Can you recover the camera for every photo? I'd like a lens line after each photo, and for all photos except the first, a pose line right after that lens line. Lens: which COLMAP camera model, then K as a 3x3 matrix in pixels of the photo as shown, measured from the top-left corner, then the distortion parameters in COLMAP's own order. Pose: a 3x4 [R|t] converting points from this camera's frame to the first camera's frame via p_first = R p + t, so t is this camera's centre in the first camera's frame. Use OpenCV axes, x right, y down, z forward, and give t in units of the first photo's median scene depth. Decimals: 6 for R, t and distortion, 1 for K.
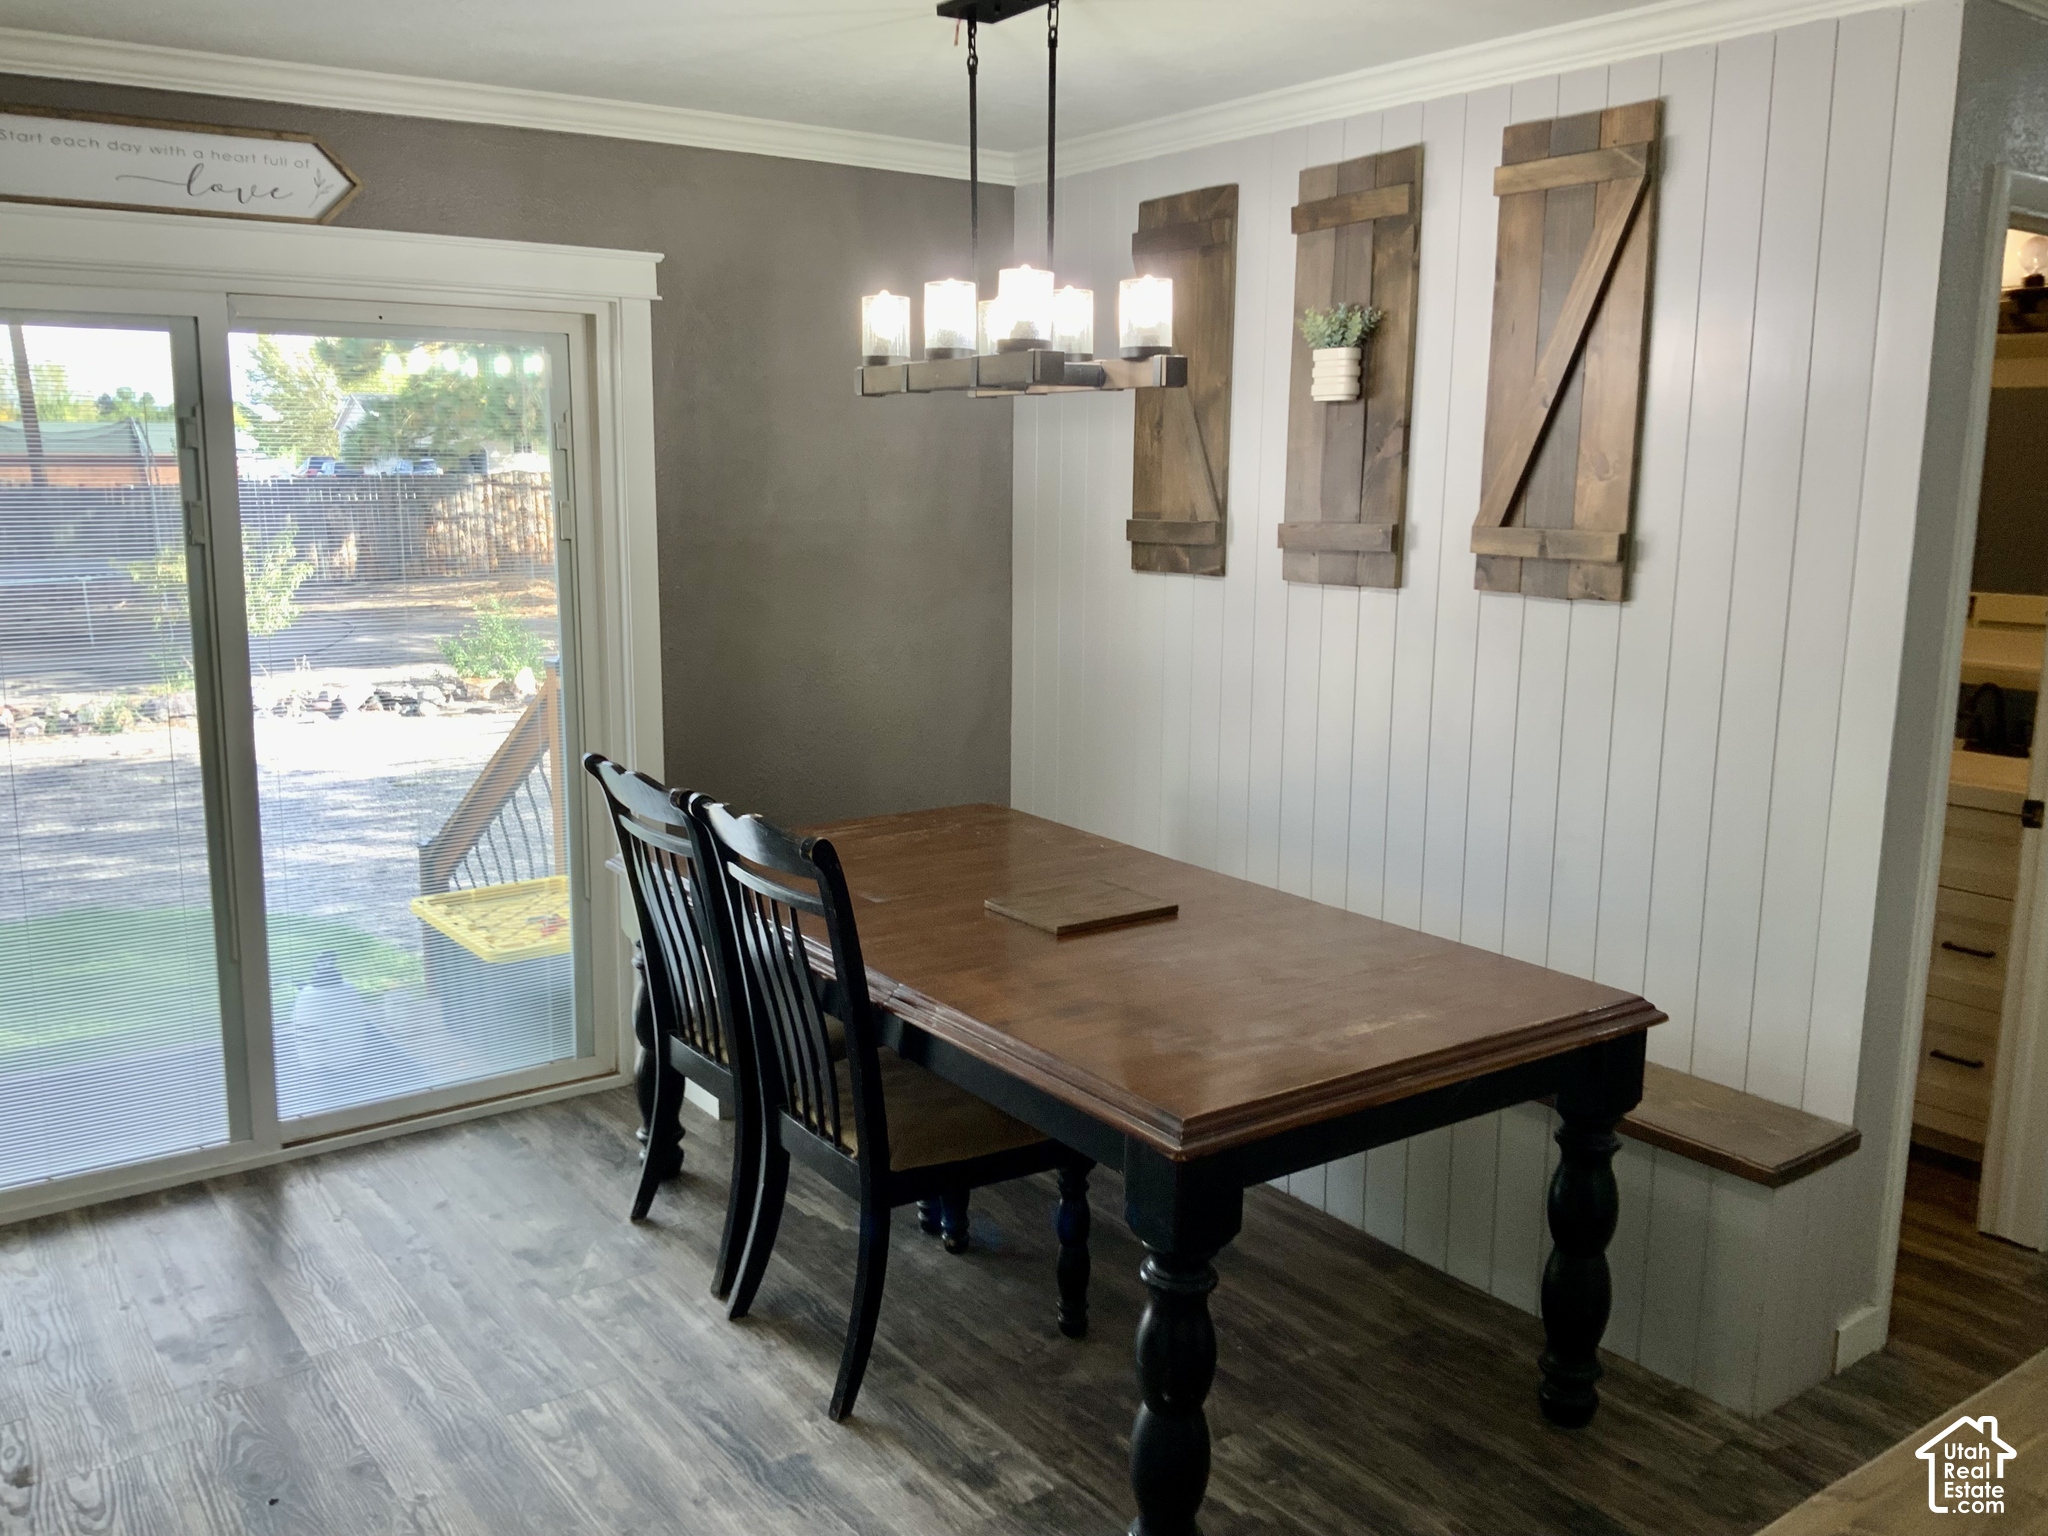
lens RADIAL K [[1723.6, 0, 1021.8], [0, 1723.6, 769.5], [0, 0, 1]] dist [0.068569, -0.113087]
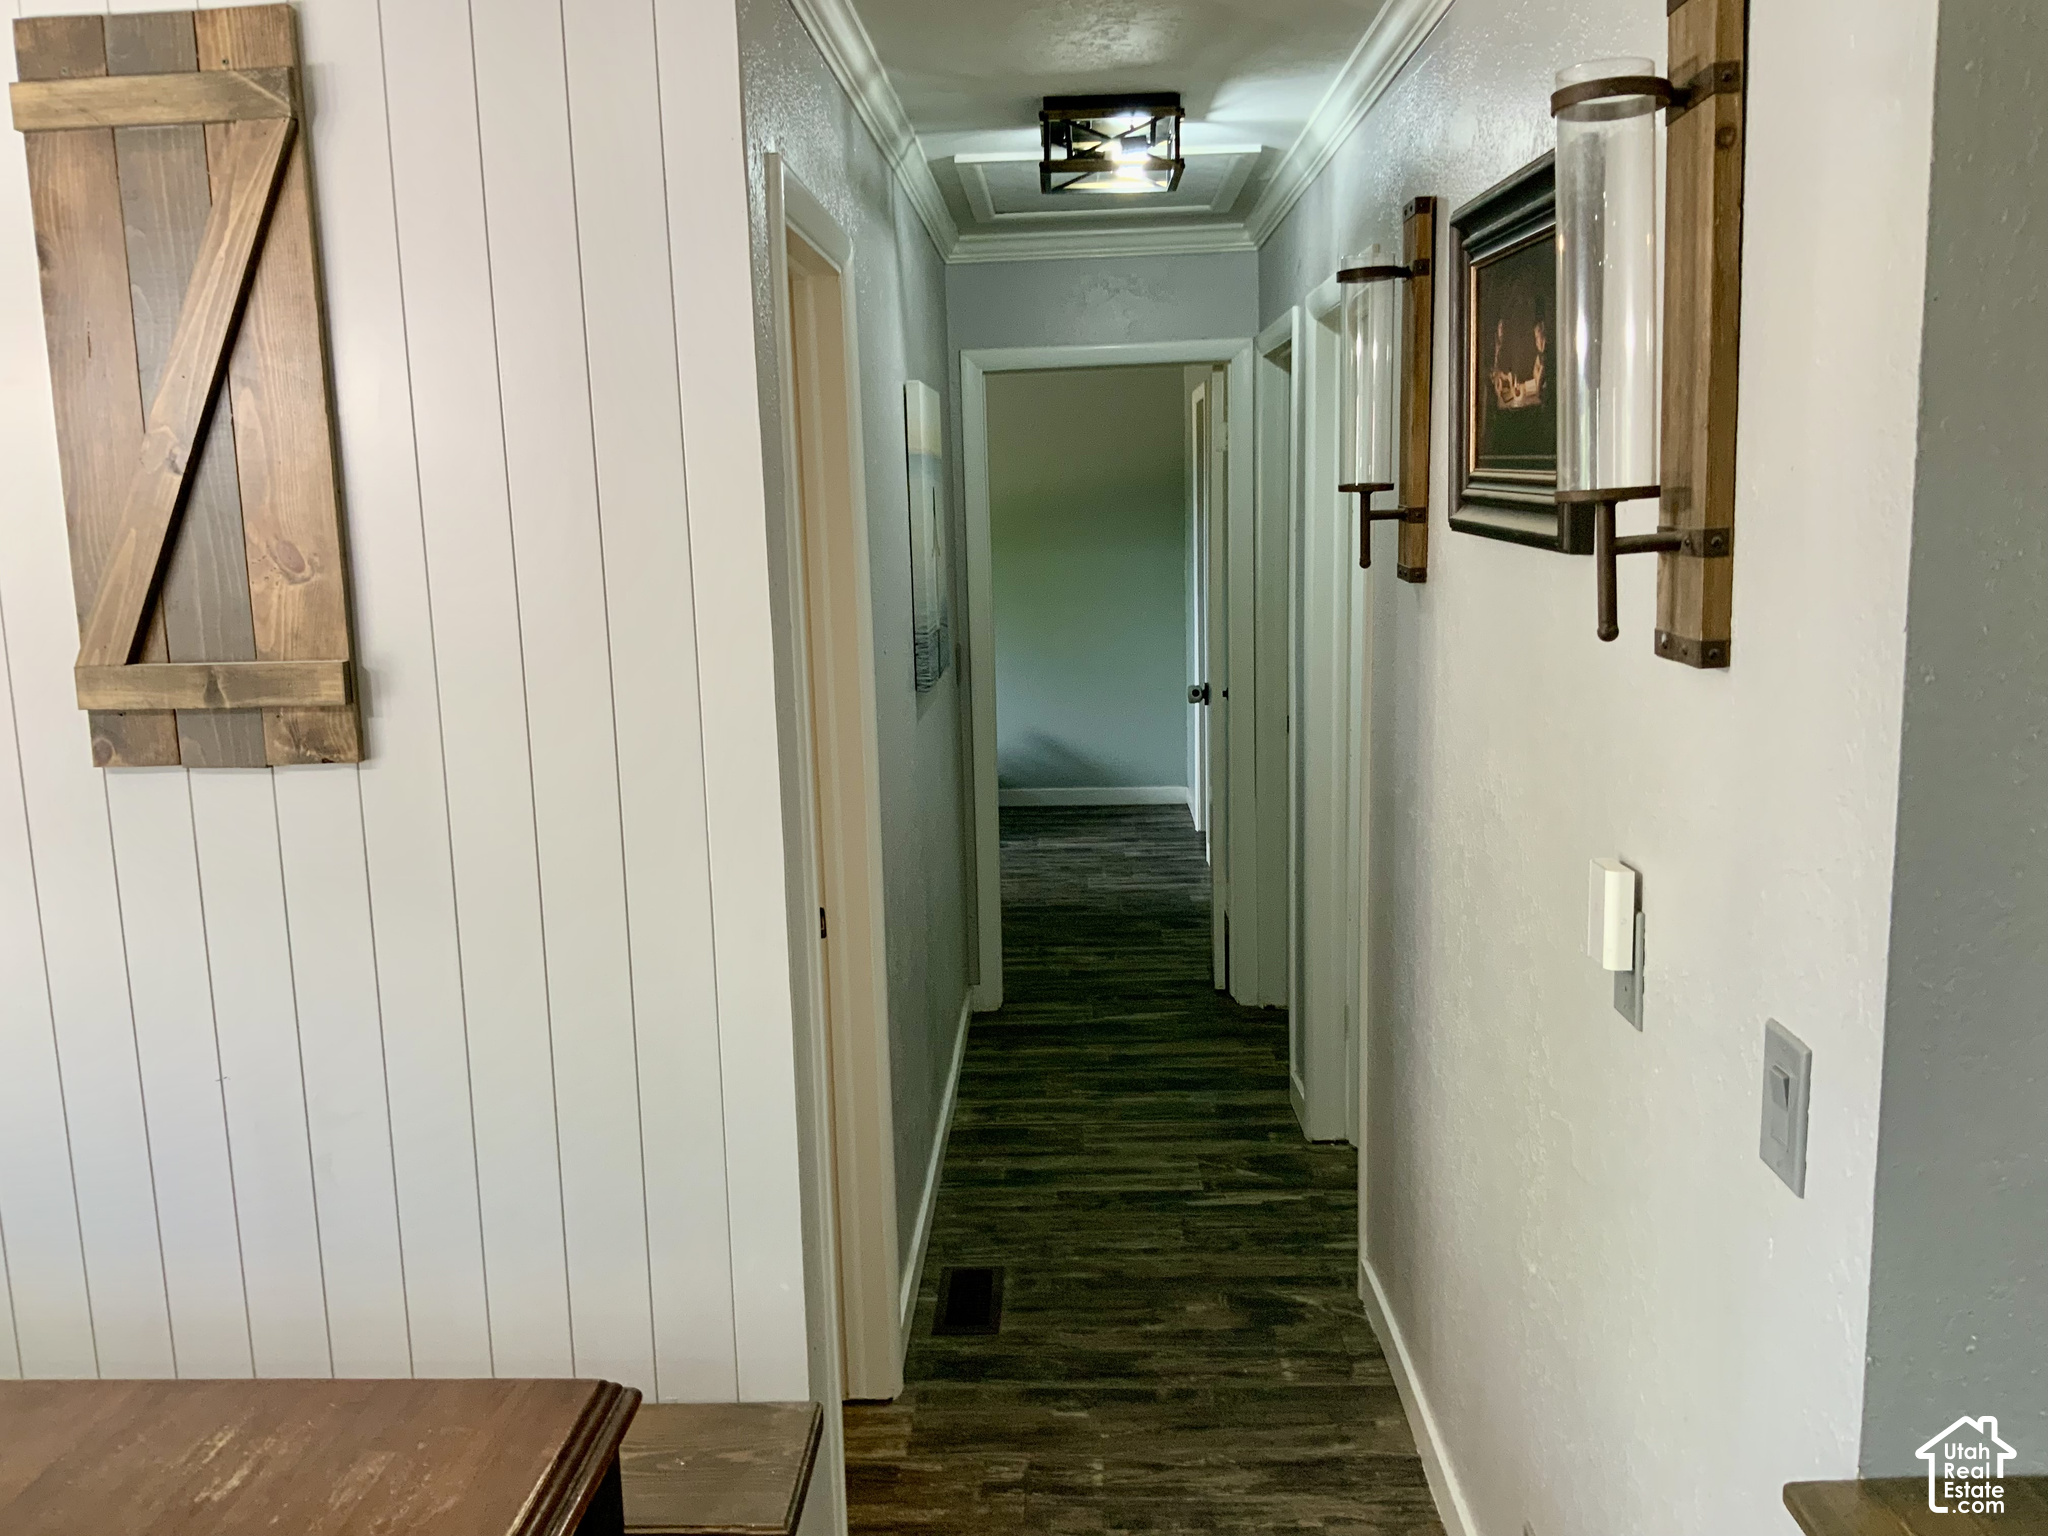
lens RADIAL K [[1723.6, 0, 1016.4], [0, 1723.6, 758.5], [0, 0, 1]] dist [0.068569, -0.113087]
pose [[0.626493, -0.153295, 0.764203, -0.005209], [0.170680, 0.983654, 0.057391, -0.092138], [-0.760509, 0.094479, 0.642417, 0.377496]]
